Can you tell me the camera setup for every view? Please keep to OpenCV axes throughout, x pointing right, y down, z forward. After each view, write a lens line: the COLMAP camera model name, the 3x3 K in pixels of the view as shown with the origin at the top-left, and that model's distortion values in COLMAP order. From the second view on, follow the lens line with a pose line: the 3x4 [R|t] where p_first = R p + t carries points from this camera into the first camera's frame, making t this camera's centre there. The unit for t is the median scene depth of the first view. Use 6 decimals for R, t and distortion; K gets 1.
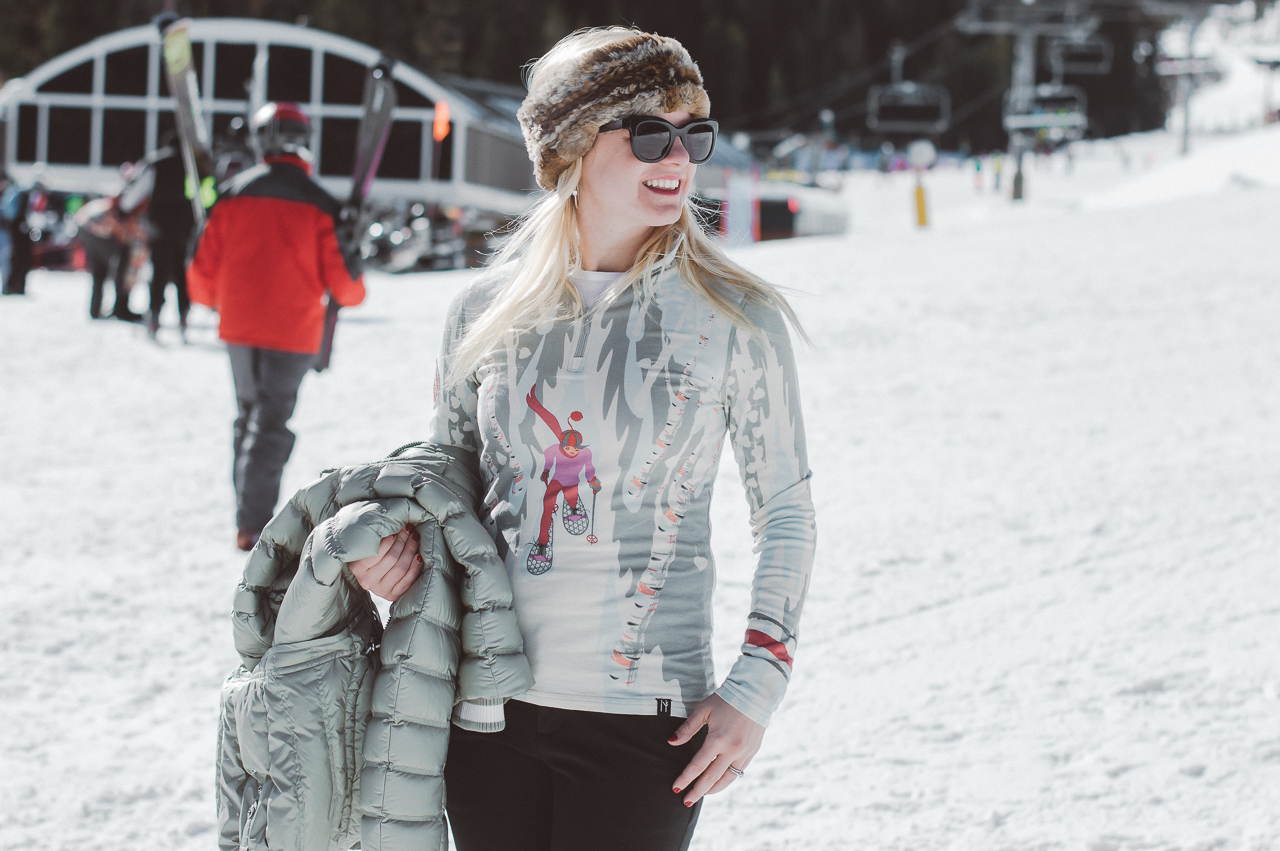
lens RADIAL K [[2779.1, 0, 640.0], [0, 2779.1, 425.5], [0, 0, 1]] dist [-0.163499, 0.313805]
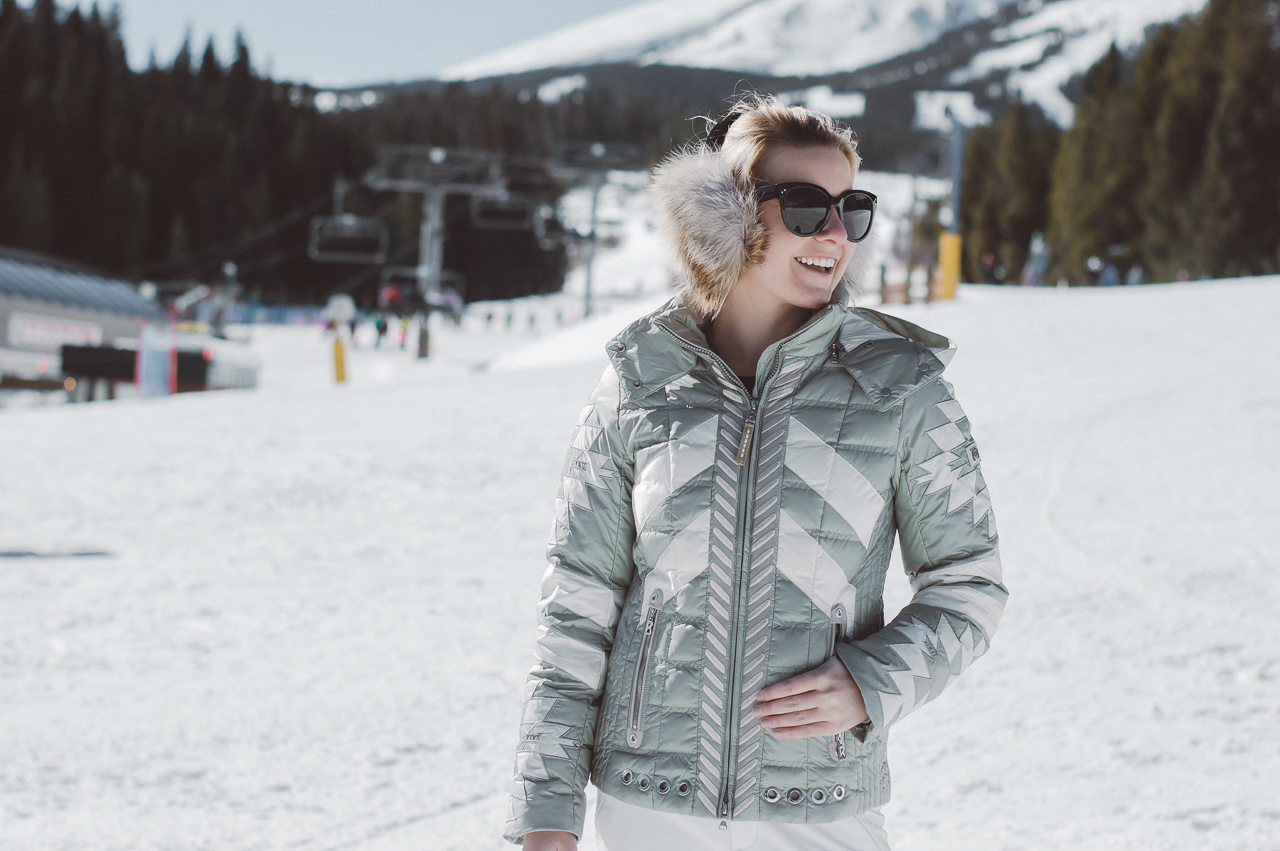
lens RADIAL K [[2779.1, 0, 640.0], [0, 2779.1, 425.5], [0, 0, 1]] dist [-0.163499, 0.313805]
pose [[0.975844, 0.024130, 0.217130, -0.031932], [-0.011806, 0.998254, -0.057879, -0.004388], [-0.218148, 0.053918, 0.974425, 0.101084]]
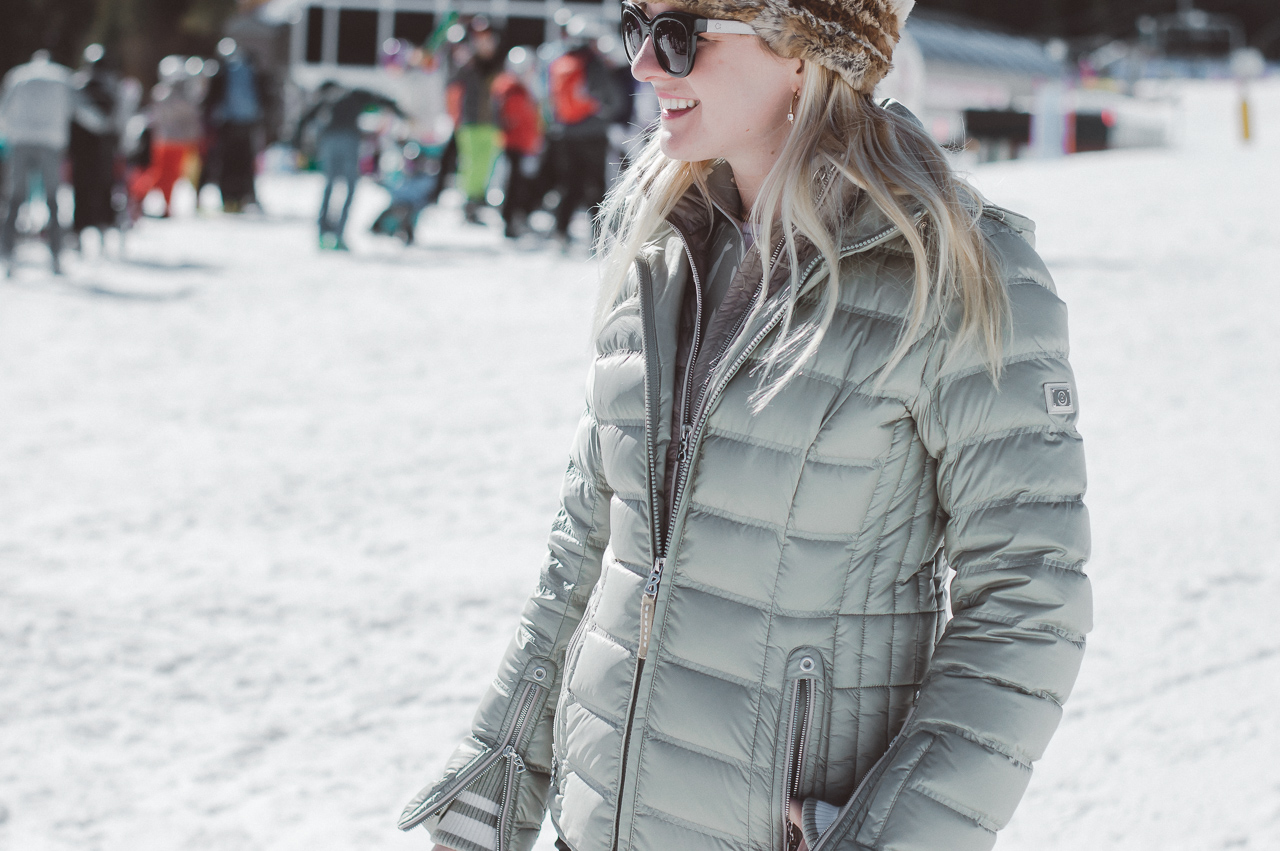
lens RADIAL K [[2779.1, 0, 640.0], [0, 2779.1, 425.5], [0, 0, 1]] dist [-0.163499, 0.313805]
pose [[0.993642, 0.019920, -0.110809, 0.012286], [-0.016227, 0.999286, 0.034133, -0.017958], [0.111410, -0.032118, 0.993255, 0.199739]]
